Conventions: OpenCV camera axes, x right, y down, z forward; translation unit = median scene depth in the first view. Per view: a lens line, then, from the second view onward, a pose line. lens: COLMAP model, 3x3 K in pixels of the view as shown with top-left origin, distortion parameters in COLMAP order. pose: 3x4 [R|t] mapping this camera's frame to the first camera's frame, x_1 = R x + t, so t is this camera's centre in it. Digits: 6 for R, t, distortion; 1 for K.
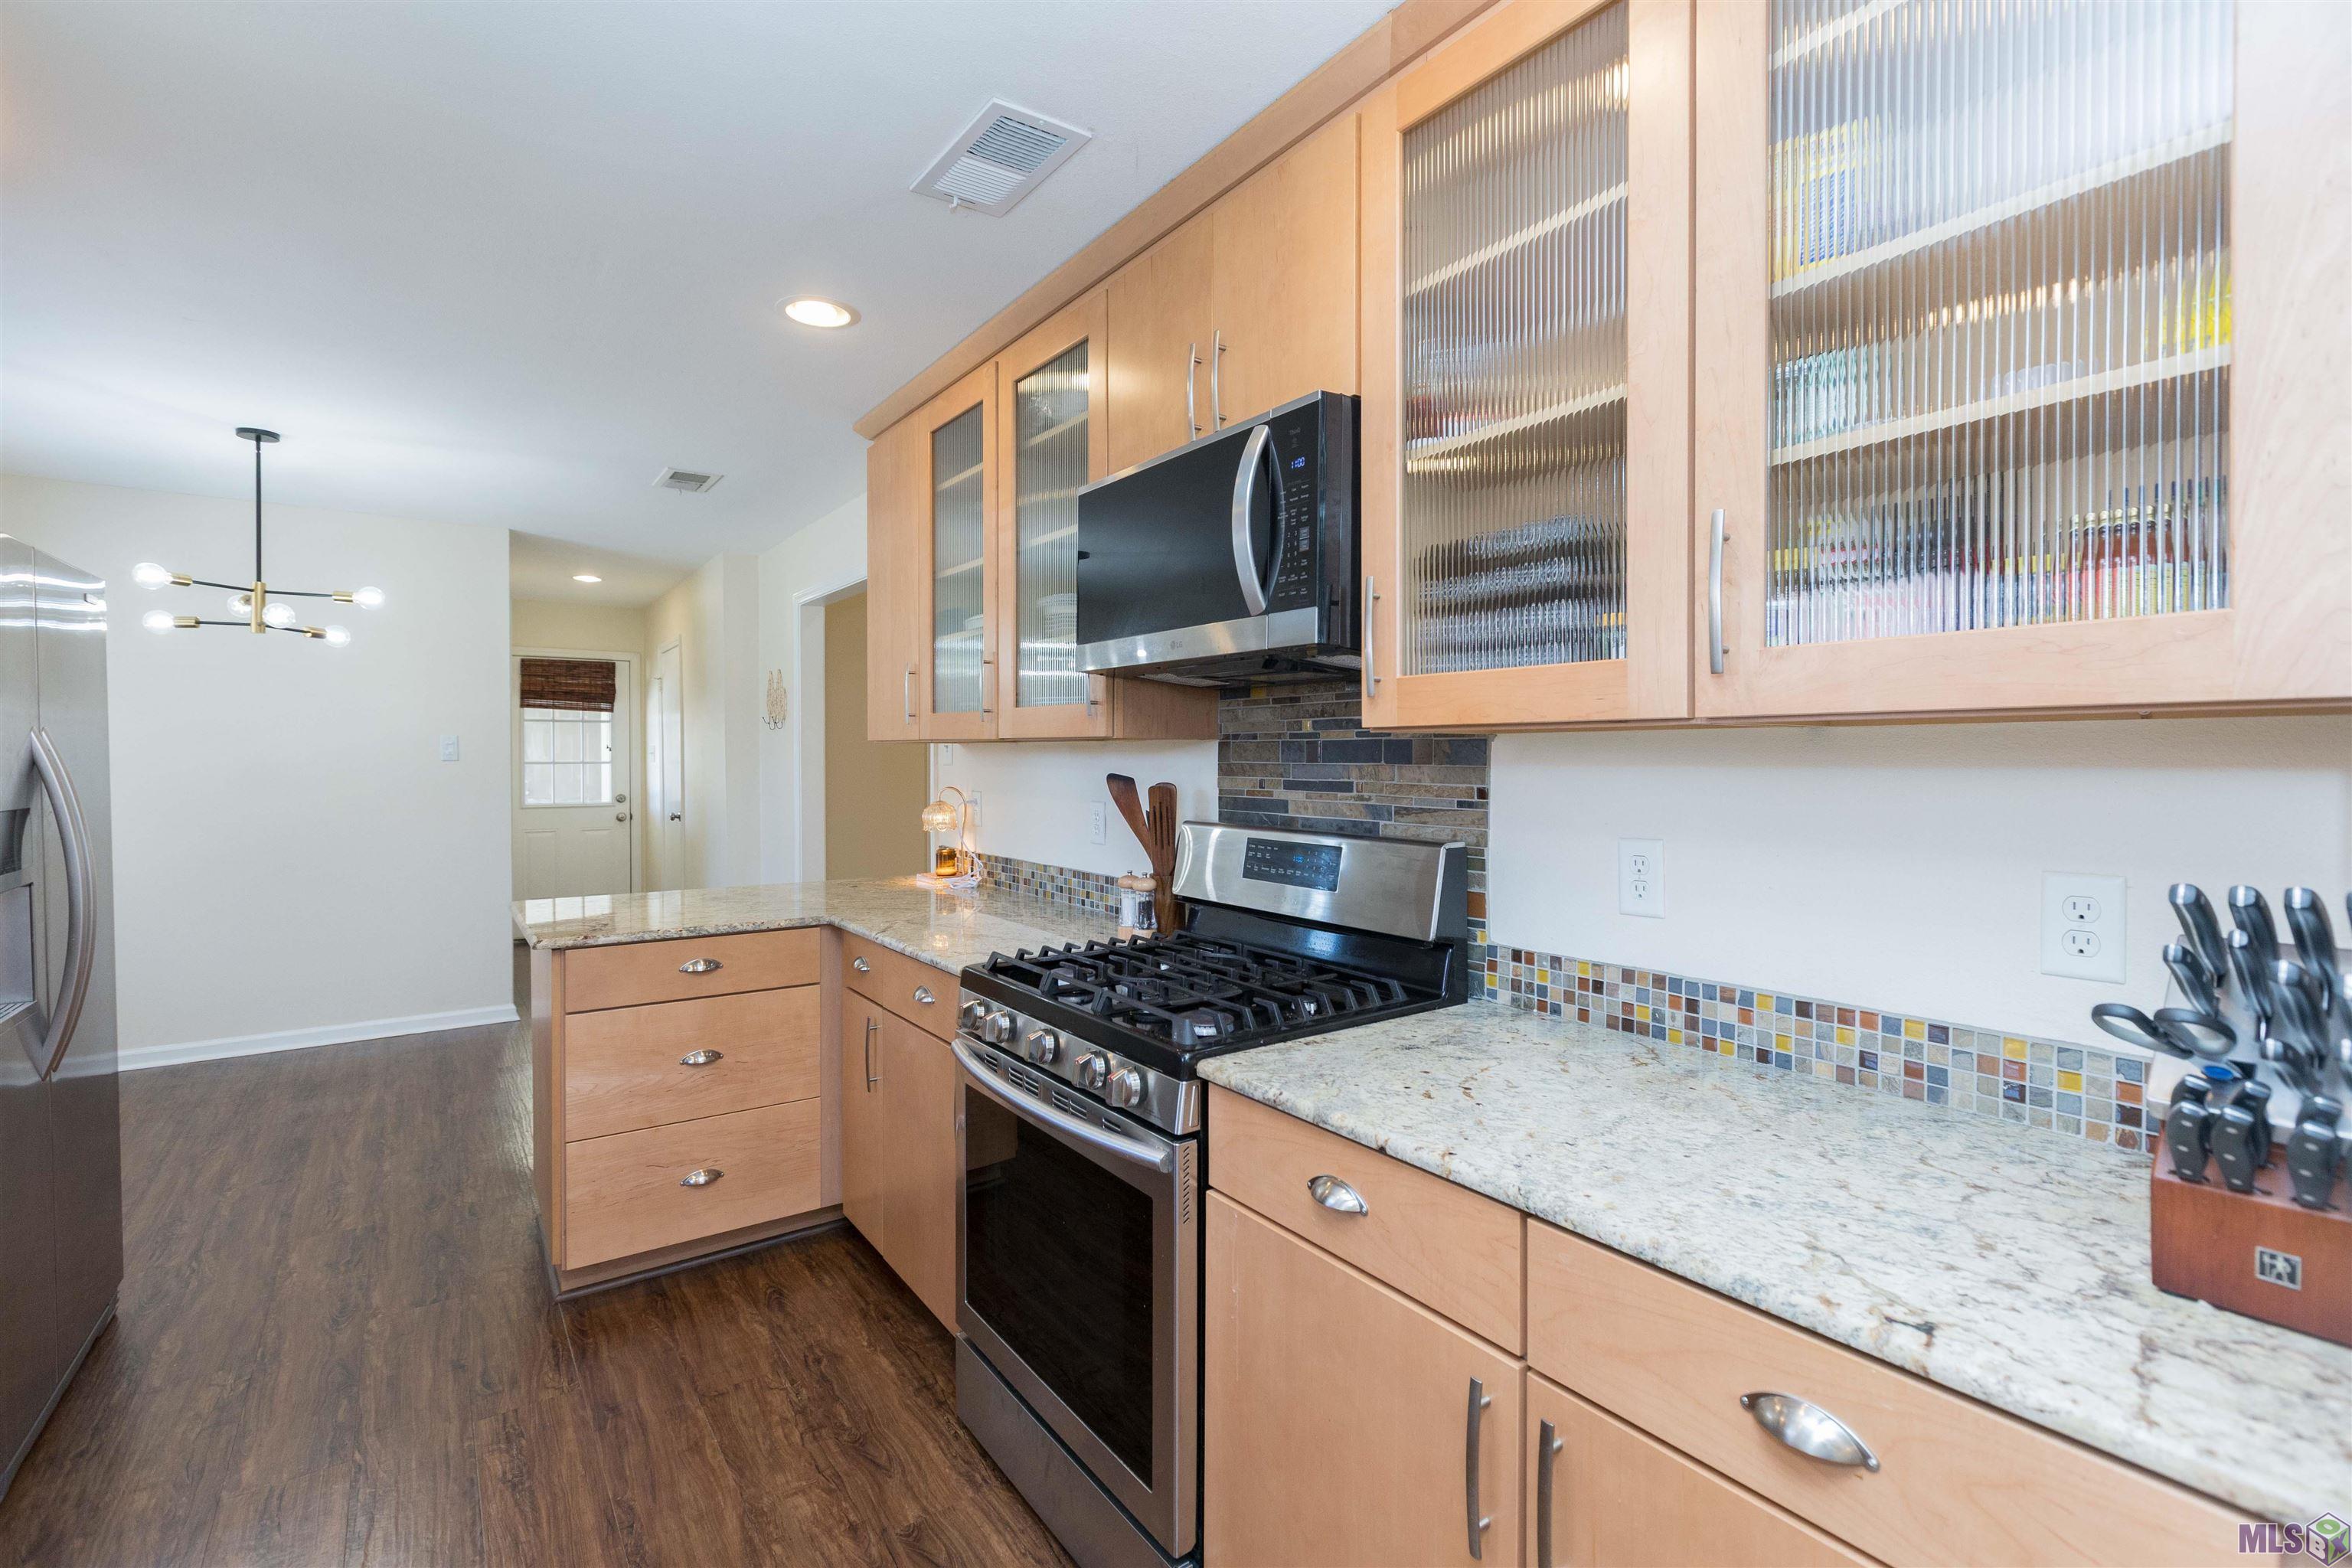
lens RADIAL K [[1073.1, 0, 1169.5], [0, 1073.1, 773.9], [0, 0, 1]] dist [0.004874, 0.000195]
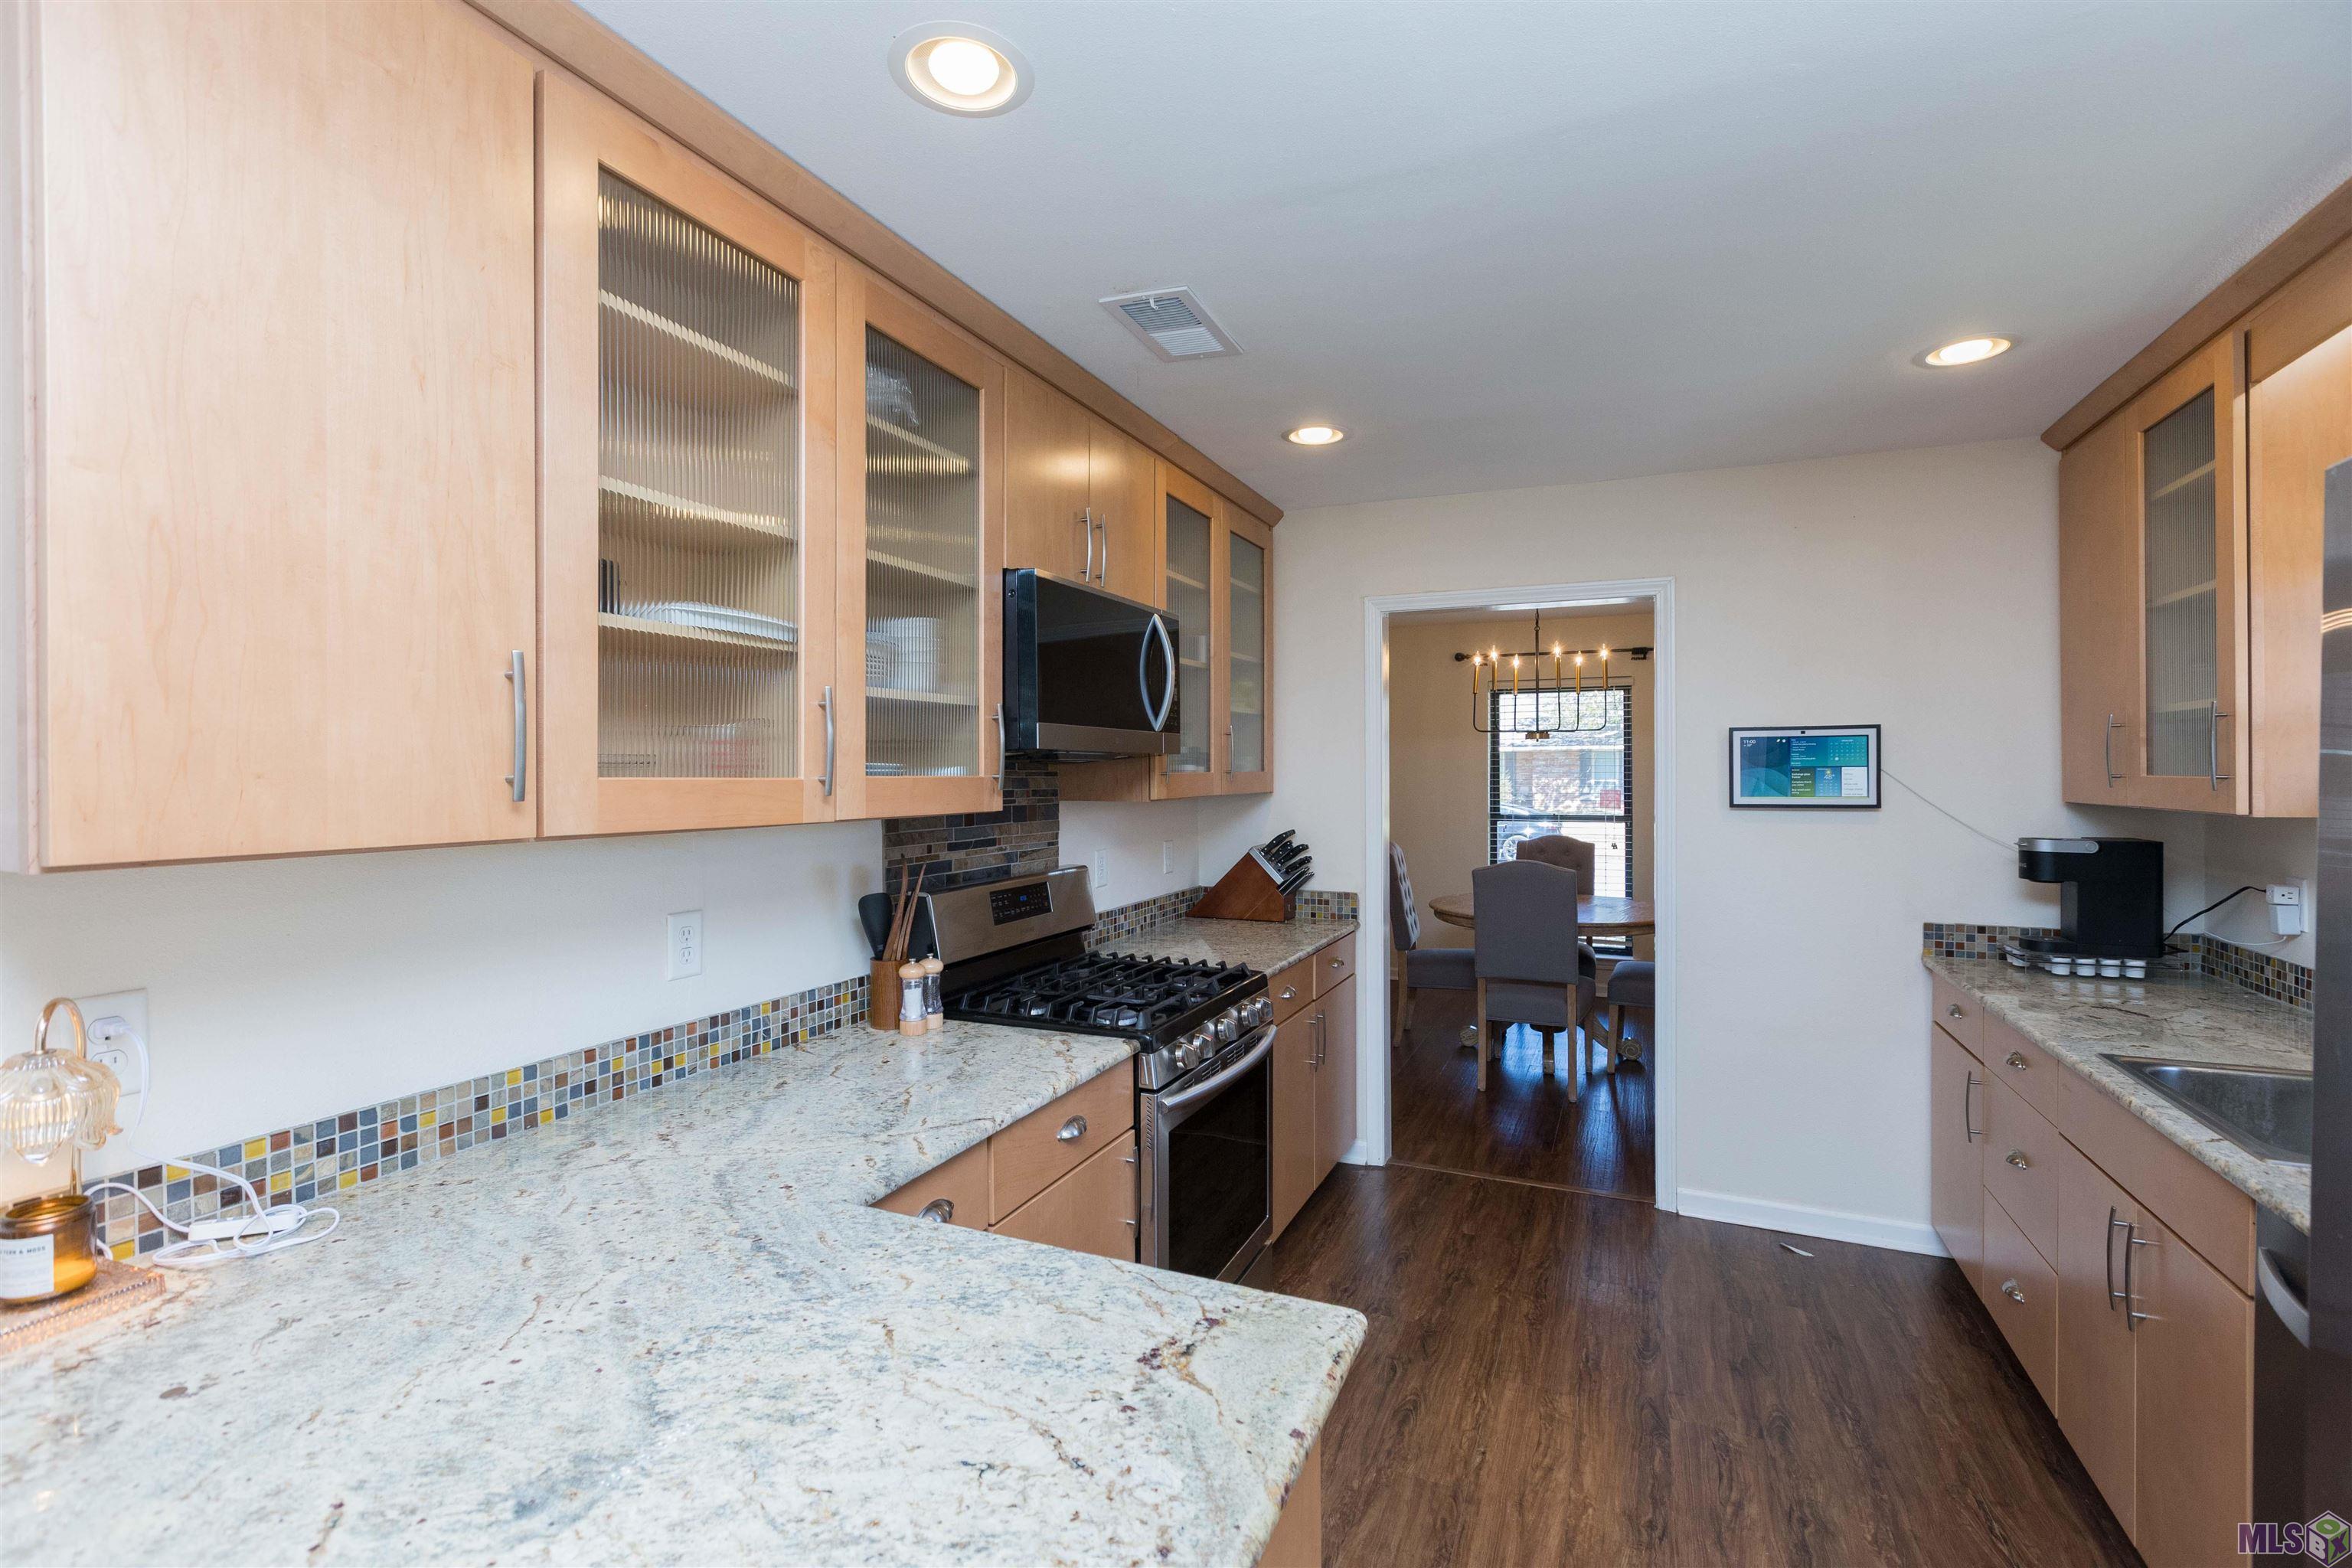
lens RADIAL K [[1073.1, 0, 1181.5], [0, 1073.1, 788.3], [0, 0, 1]] dist [0.004874, 0.000195]
pose [[-0.529503, -0.011398, 0.848231, -0.806651], [0.017726, 0.999543, 0.024496, -0.061804], [-0.848123, 0.028006, -0.529059, 1.125194]]
